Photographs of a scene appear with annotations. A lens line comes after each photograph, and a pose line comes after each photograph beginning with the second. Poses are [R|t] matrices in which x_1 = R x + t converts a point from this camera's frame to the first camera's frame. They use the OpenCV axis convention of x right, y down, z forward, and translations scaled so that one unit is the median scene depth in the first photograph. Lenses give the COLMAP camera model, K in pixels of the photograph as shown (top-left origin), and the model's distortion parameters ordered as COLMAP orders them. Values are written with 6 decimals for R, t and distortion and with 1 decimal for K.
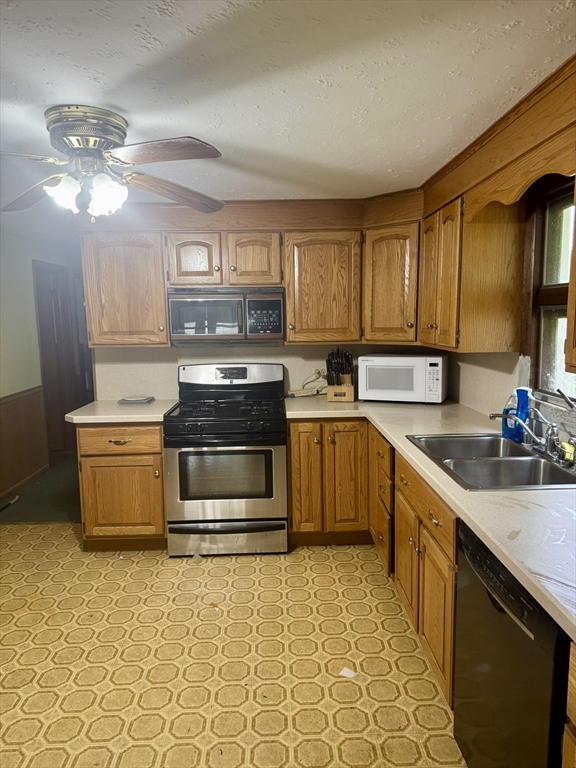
lens RADIAL K [[538.3, 0, 285.2], [0, 538.3, 388.7], [0, 0, 1]] dist [0.126565, -0.185048]
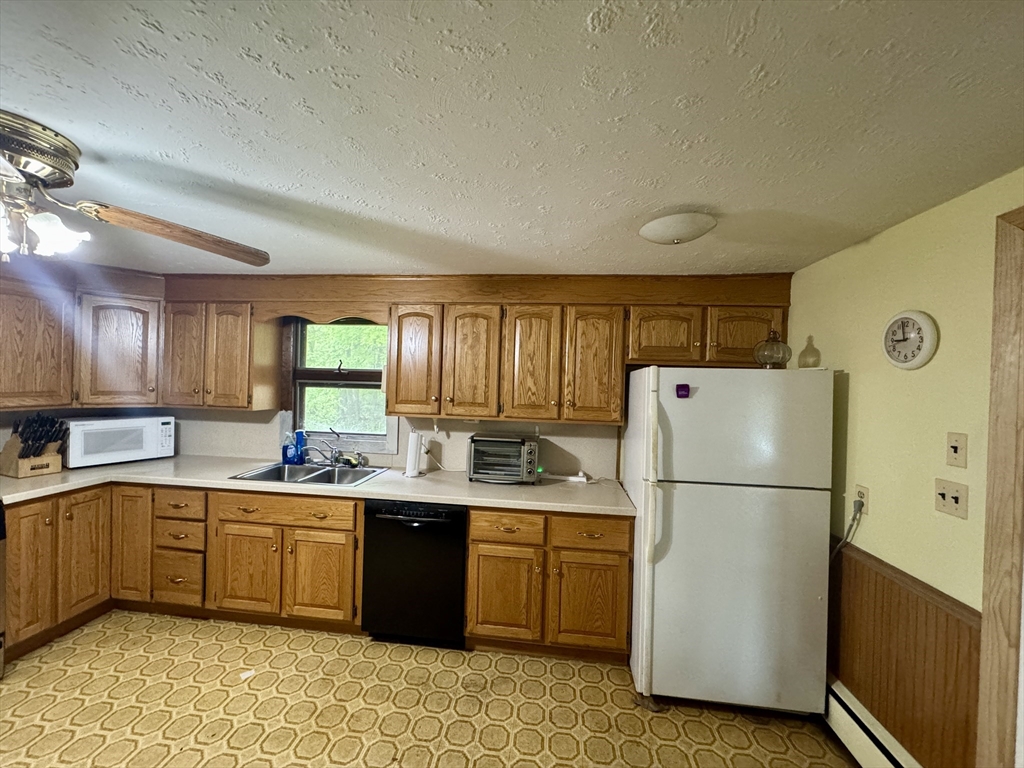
lens RADIAL K [[407.0, 0, 512.0], [0, 407.0, 384.0], [0, 0, 1]] dist [-0.001093, -0.000477]
pose [[0.133676, 0.014583, 0.990918, -0.575372], [0.099687, 0.994622, -0.028086, -0.035436], [-0.985999, 0.102536, 0.131503, 0.183730]]
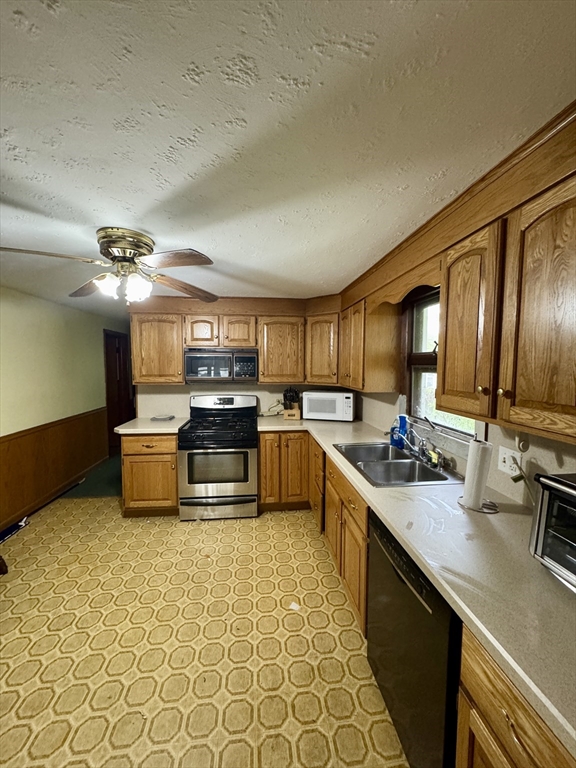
lens RADIAL K [[305.3, 0, 288.0], [0, 305.3, 384.0], [0, 0, 1]] dist [-0.001093, -0.000477]
pose [[0.995910, 0.013785, 0.089292, 0.010100], [-0.007593, 0.997566, -0.069307, -0.024176], [-0.090030, 0.068346, 0.993591, 0.106410]]
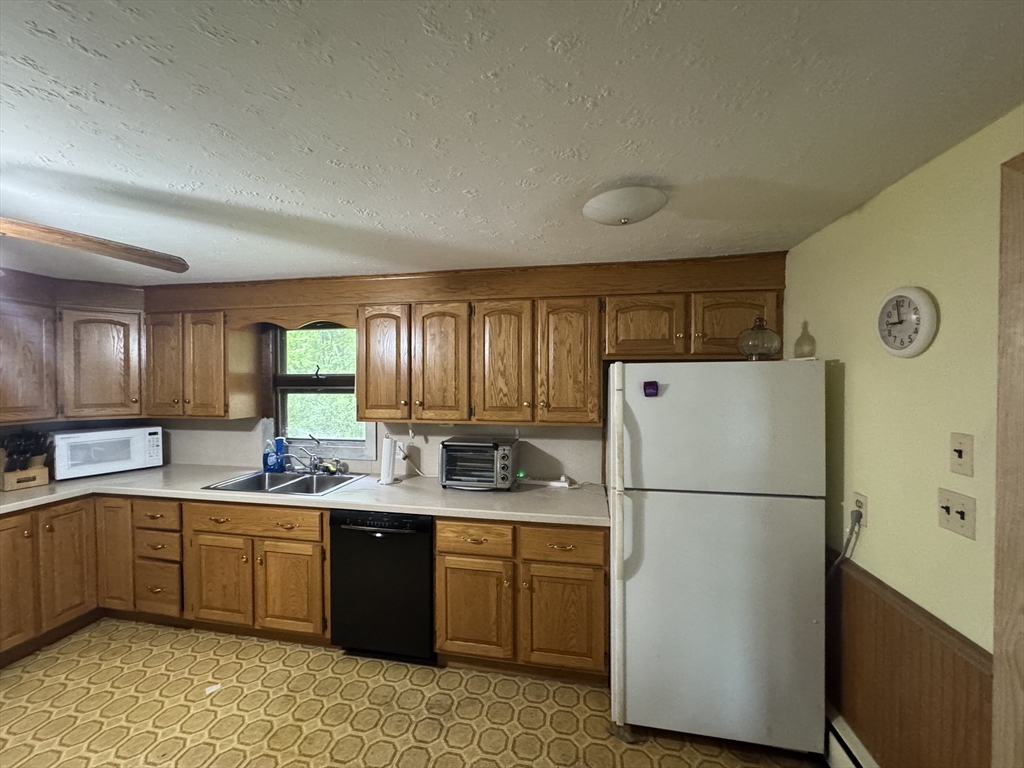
lens RADIAL K [[407.0, 0, 512.0], [0, 407.0, 384.0], [0, 0, 1]] dist [-0.001093, -0.000477]
pose [[0.205277, 0.002044, 0.978702, -0.503811], [0.127720, 0.991390, -0.028859, -0.030933], [-0.970334, 0.130924, 0.203249, 0.071391]]
